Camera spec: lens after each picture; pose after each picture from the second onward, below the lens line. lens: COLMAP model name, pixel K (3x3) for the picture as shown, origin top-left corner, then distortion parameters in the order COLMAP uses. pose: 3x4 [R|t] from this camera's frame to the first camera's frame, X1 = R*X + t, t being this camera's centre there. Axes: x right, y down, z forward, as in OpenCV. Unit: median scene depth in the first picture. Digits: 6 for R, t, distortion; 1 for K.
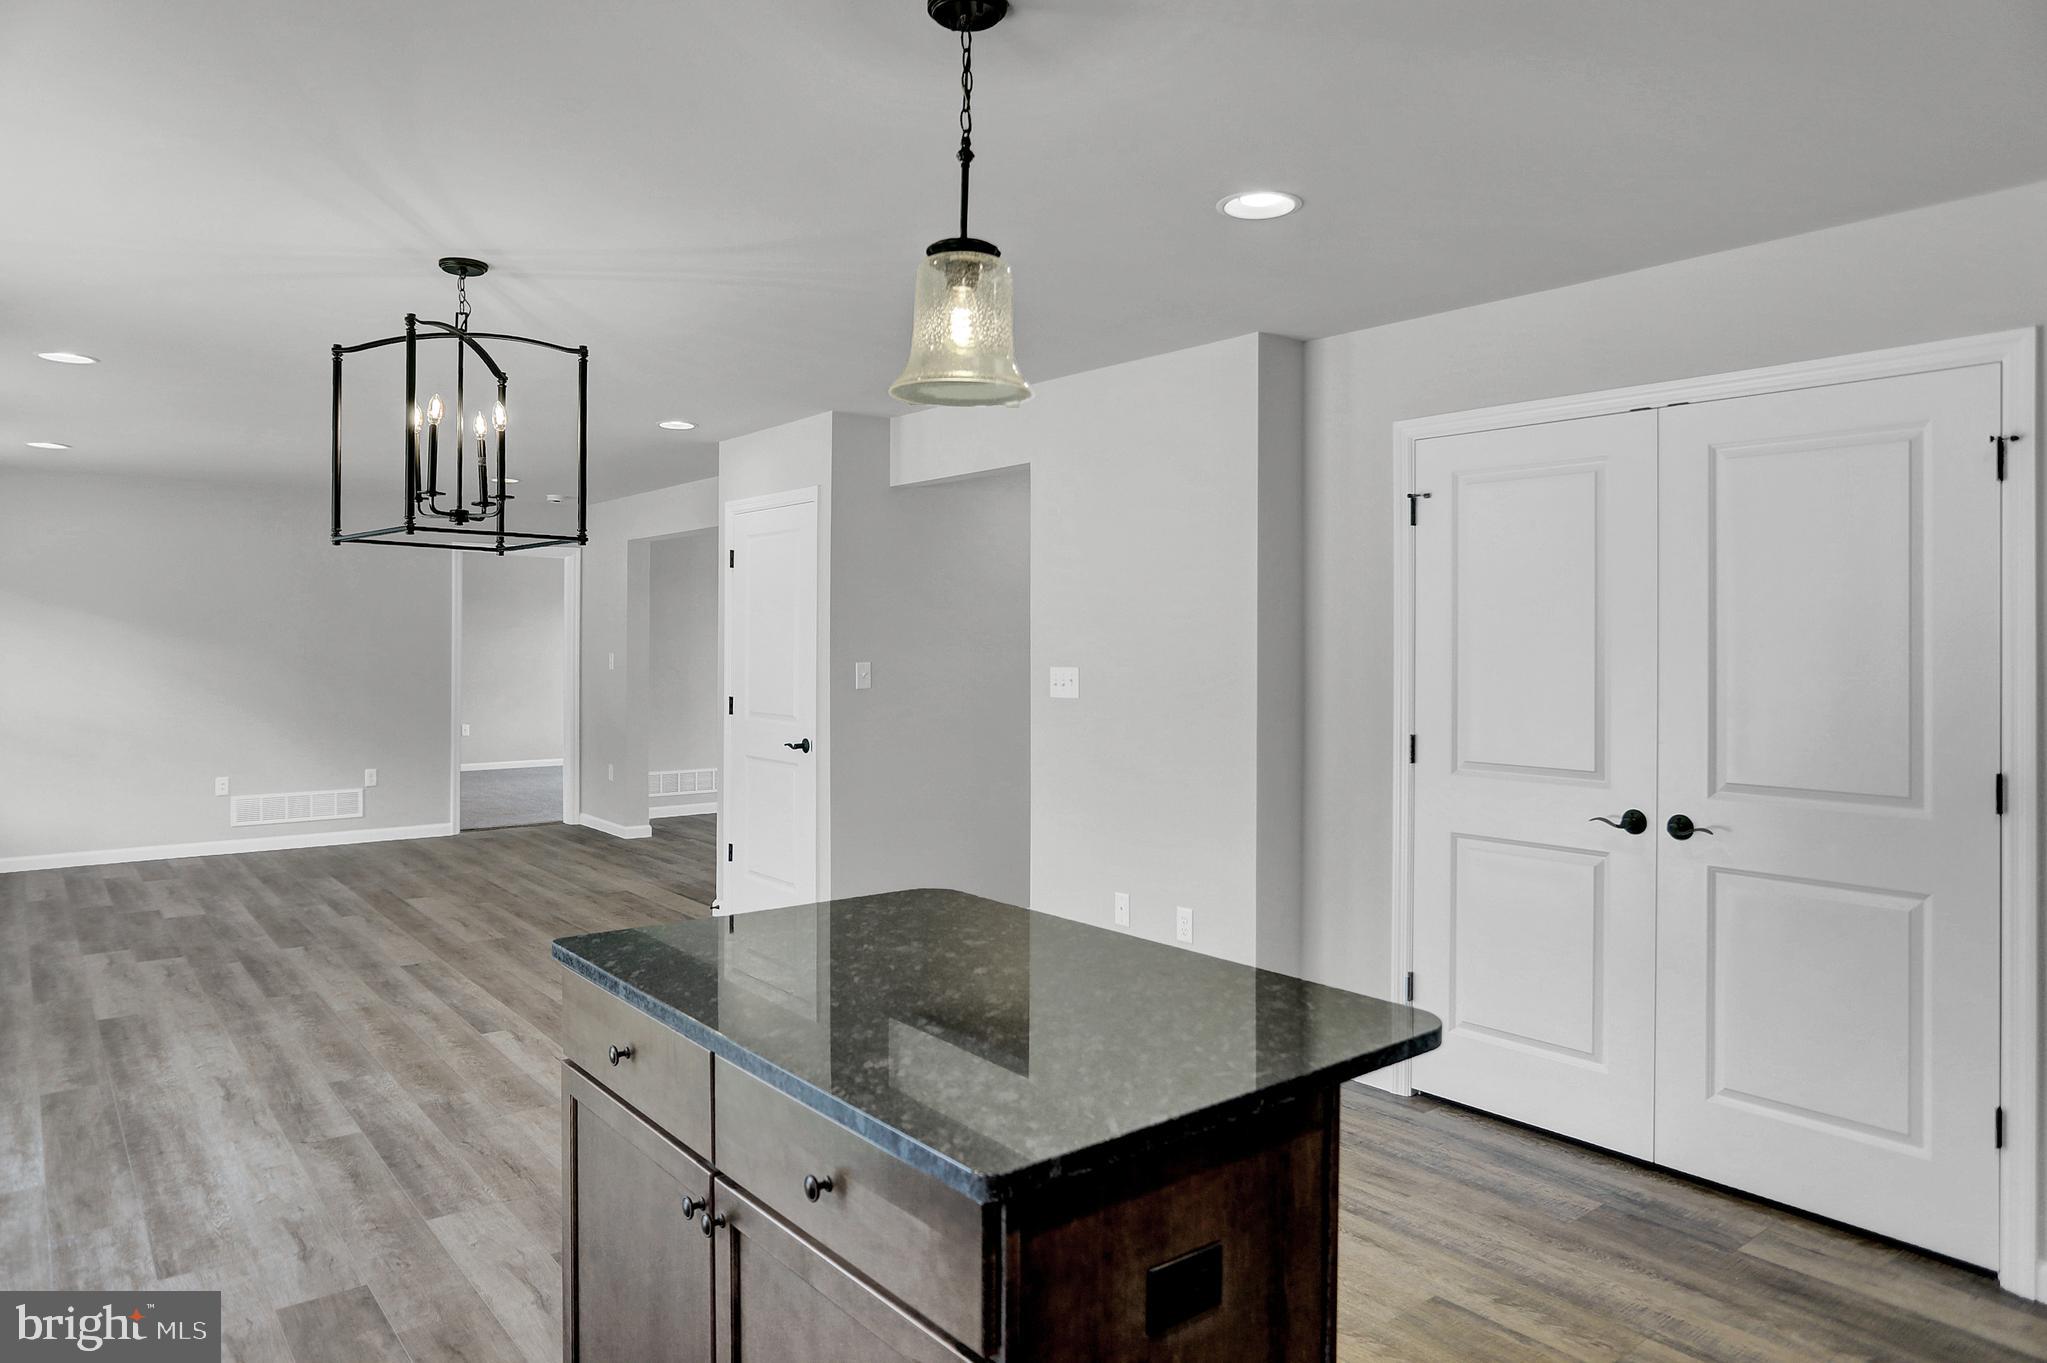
lens RADIAL K [[1292.2, 0, 1025.2], [0, 1292.2, 661.1], [0, 0, 1]] dist [-0.004224, -0.000637]
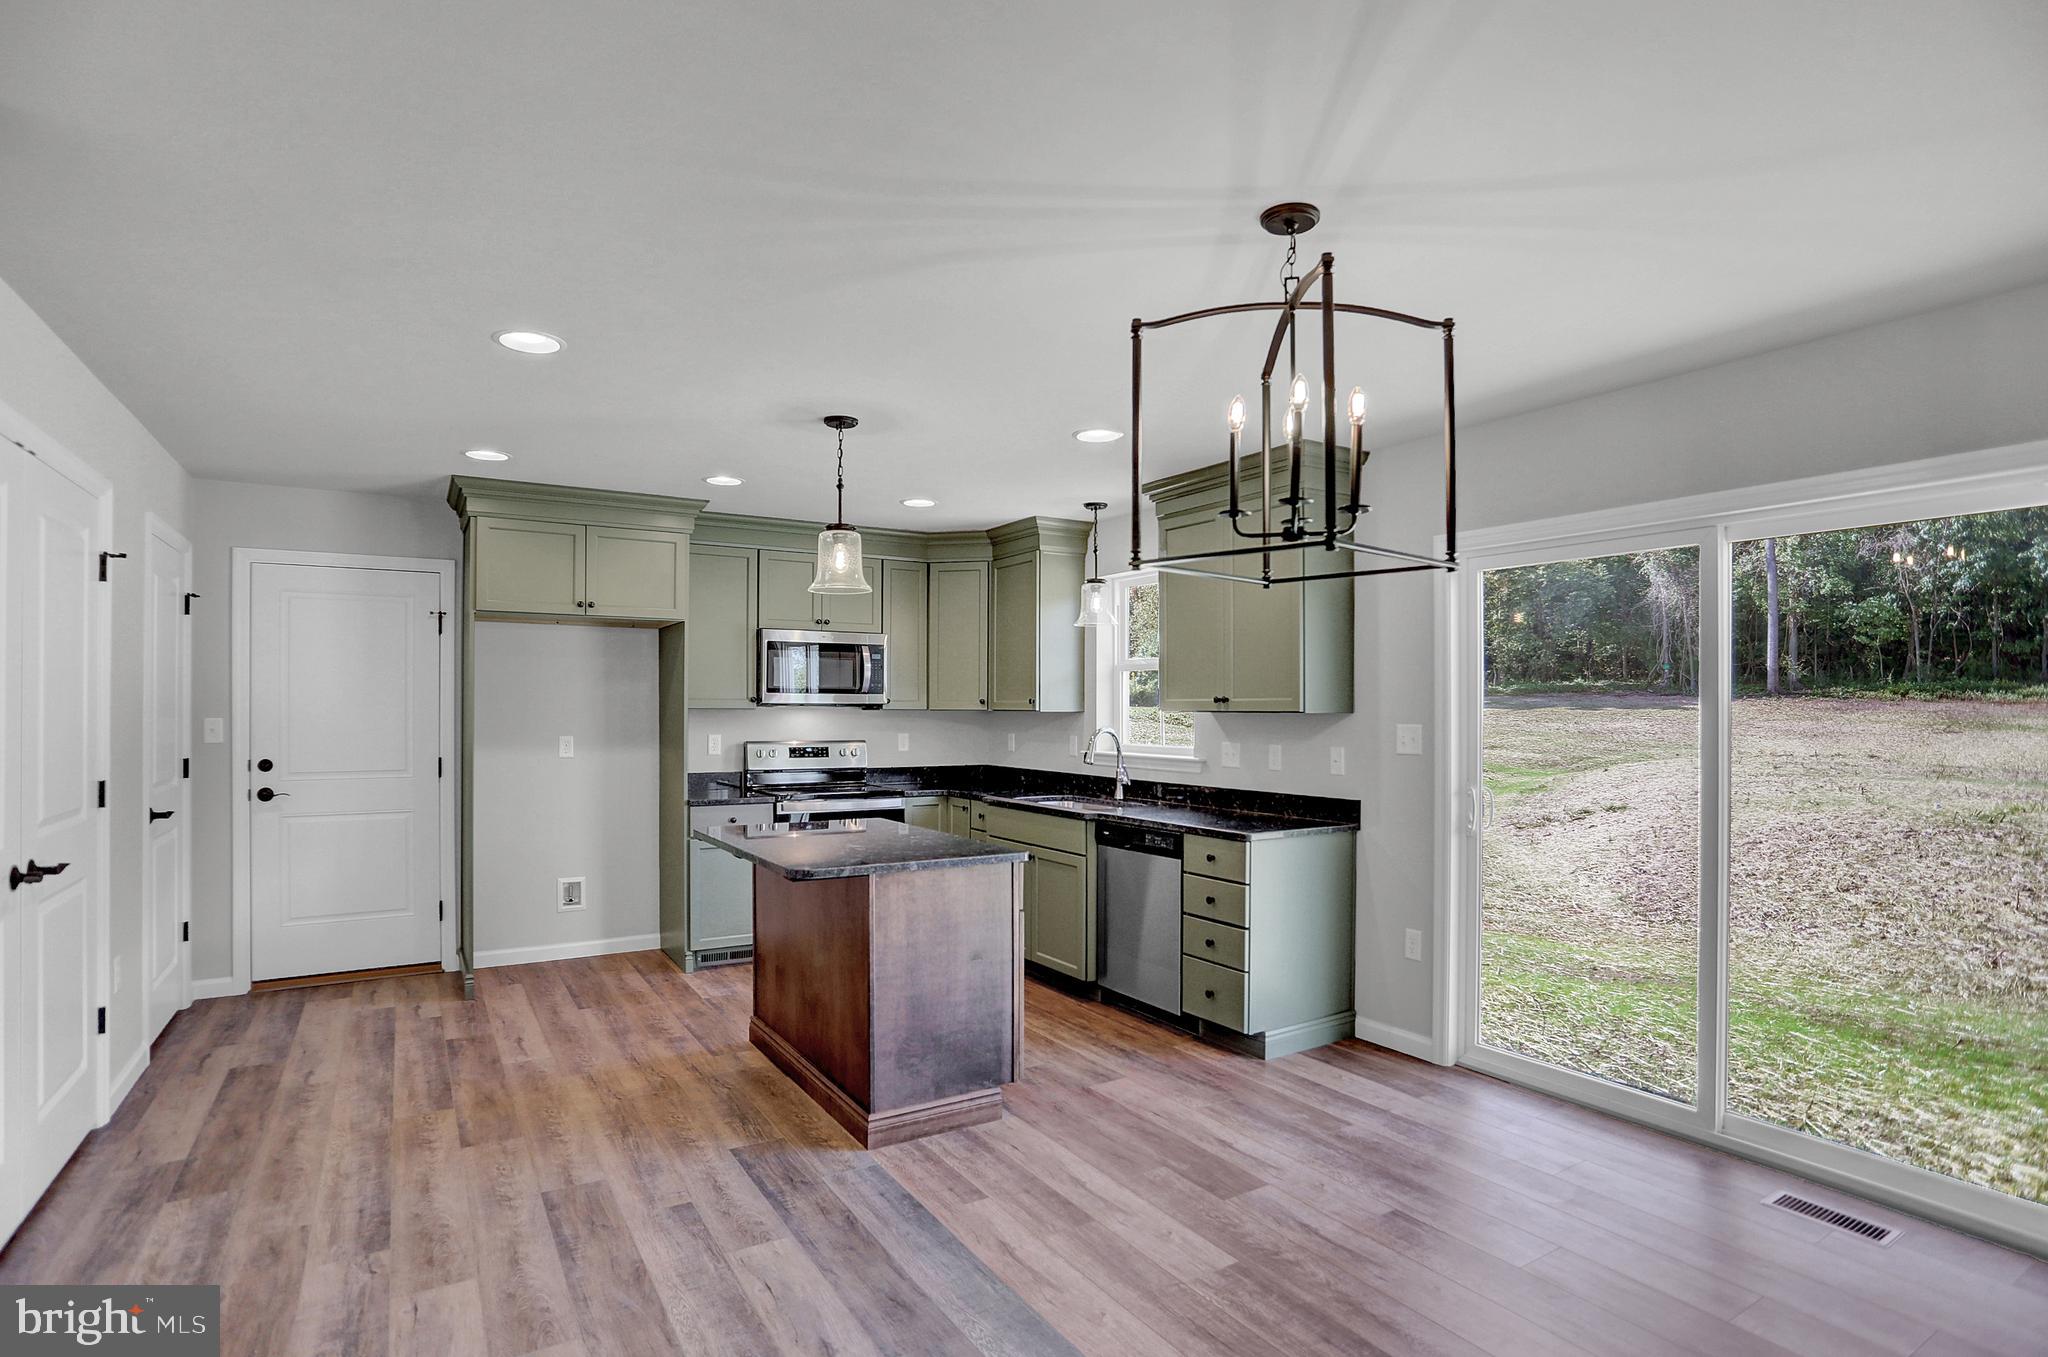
lens RADIAL K [[1032.4, 0, 1019.7], [0, 1032.4, 685.6], [0, 0, 1]] dist [-0.029447, 0.008584]
pose [[-0.991262, -0.003464, 0.131859, -0.436087], [-0.004086, 0.999982, -0.004451, -0.019353], [-0.131842, -0.004951, -0.991258, 2.005384]]
